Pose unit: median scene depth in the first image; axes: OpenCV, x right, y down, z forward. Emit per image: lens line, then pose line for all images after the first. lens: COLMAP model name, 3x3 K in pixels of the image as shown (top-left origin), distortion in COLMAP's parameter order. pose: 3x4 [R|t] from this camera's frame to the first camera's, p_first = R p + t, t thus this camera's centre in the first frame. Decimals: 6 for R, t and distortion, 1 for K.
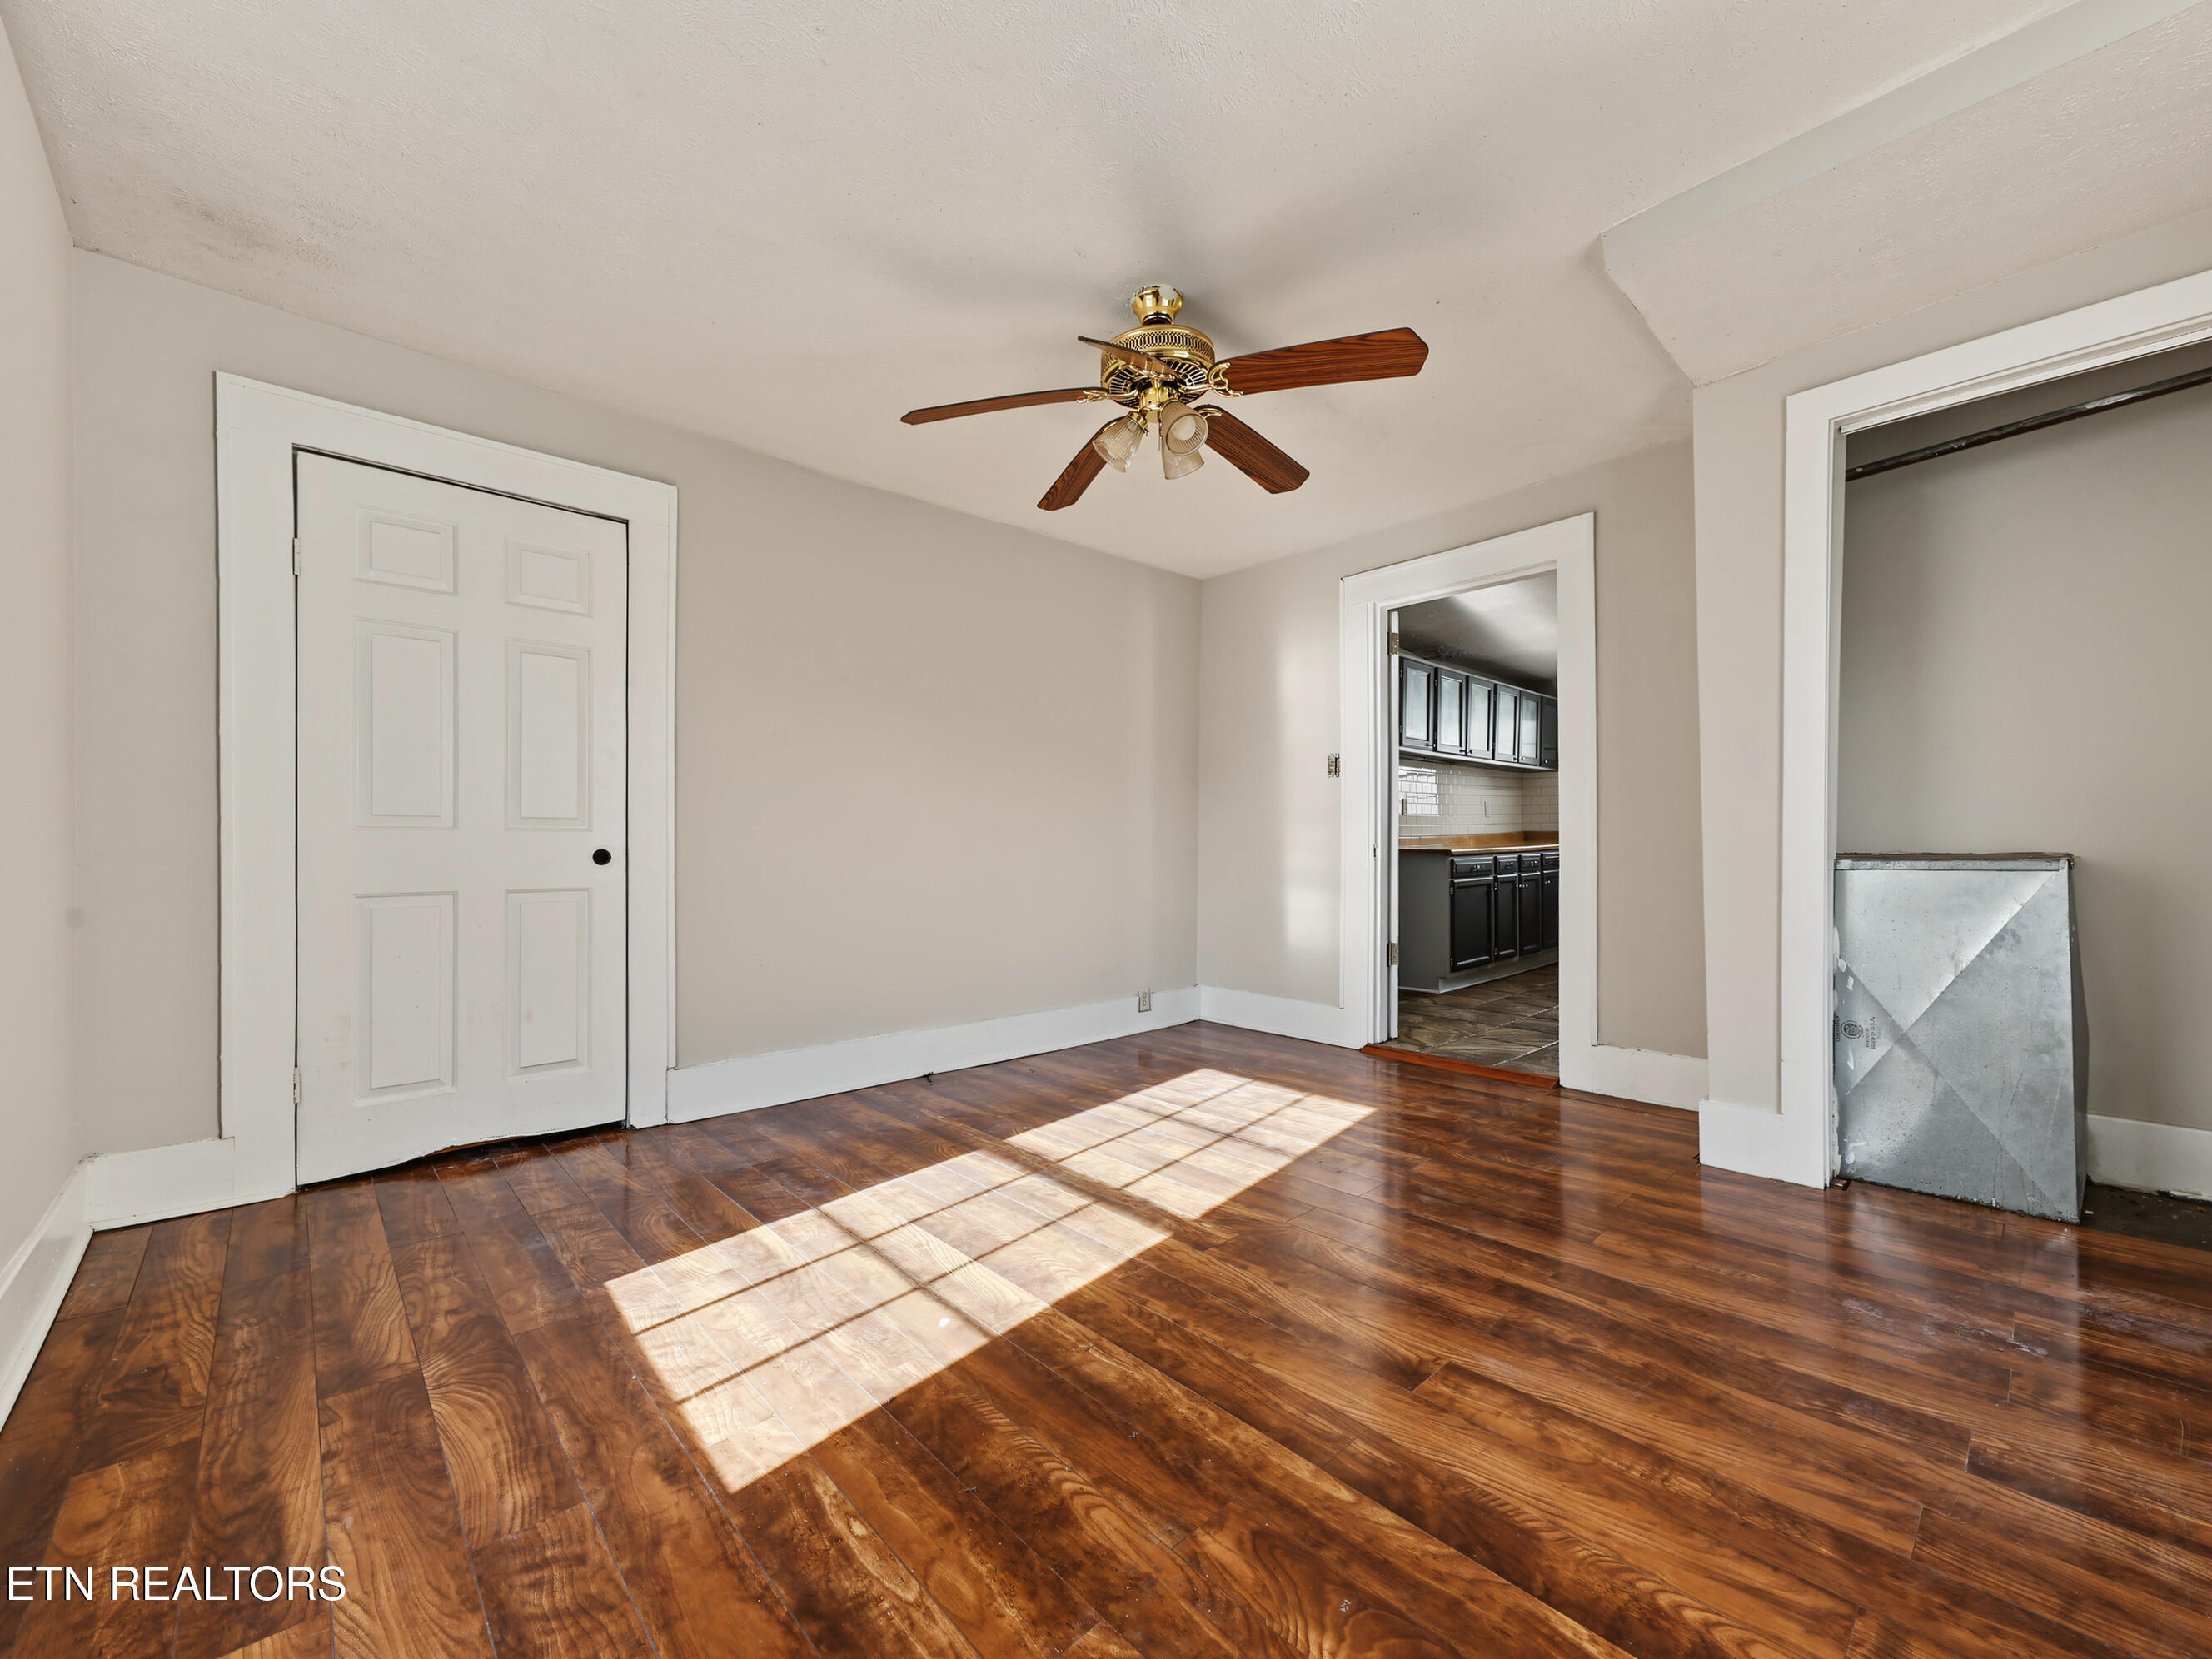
lens RADIAL K [[864.4, 0, 1075.5], [0, 864.4, 850.0], [0, 0, 1]] dist [0.000785, 0.005323]
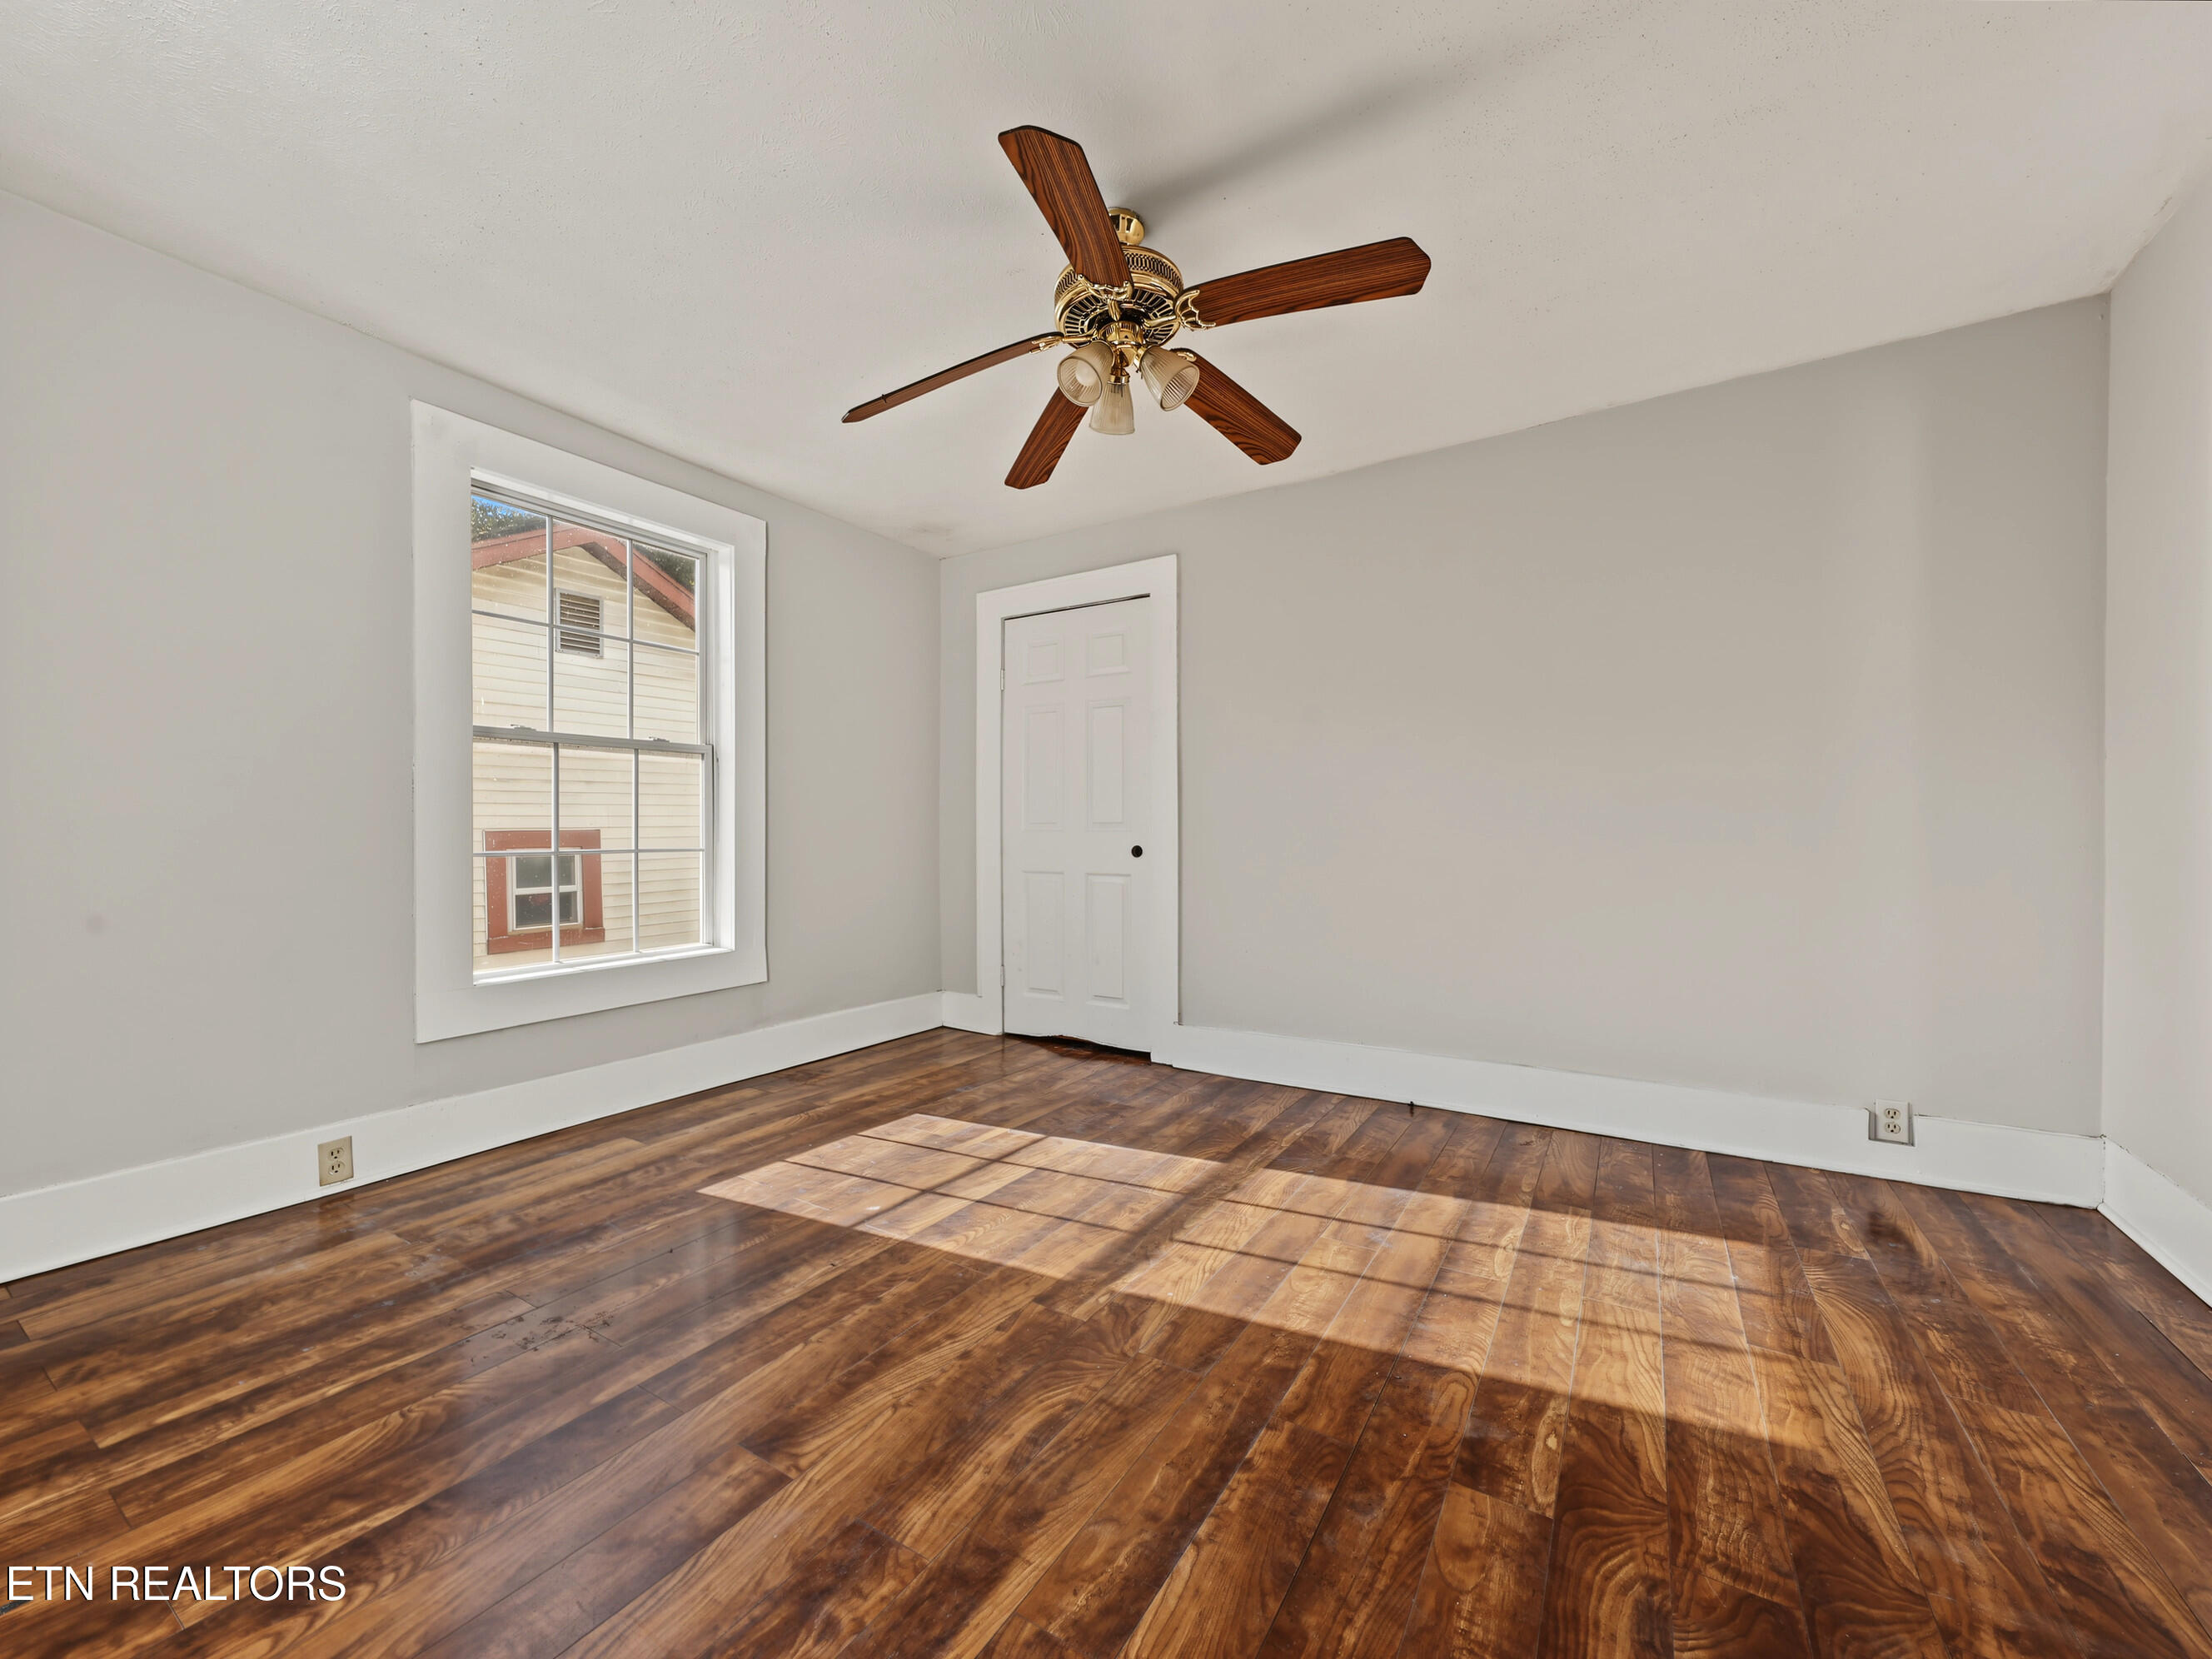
lens RADIAL K [[871.9, 0, 1100.6], [0, 871.9, 840.6], [0, 0, 1]] dist [0.000477, -0.000025]
pose [[0.272739, -0.005916, -0.962070, 0.929592], [-0.000746, 0.999979, -0.006360, 0.010772], [0.962088, 0.002453, 0.272729, 0.767254]]
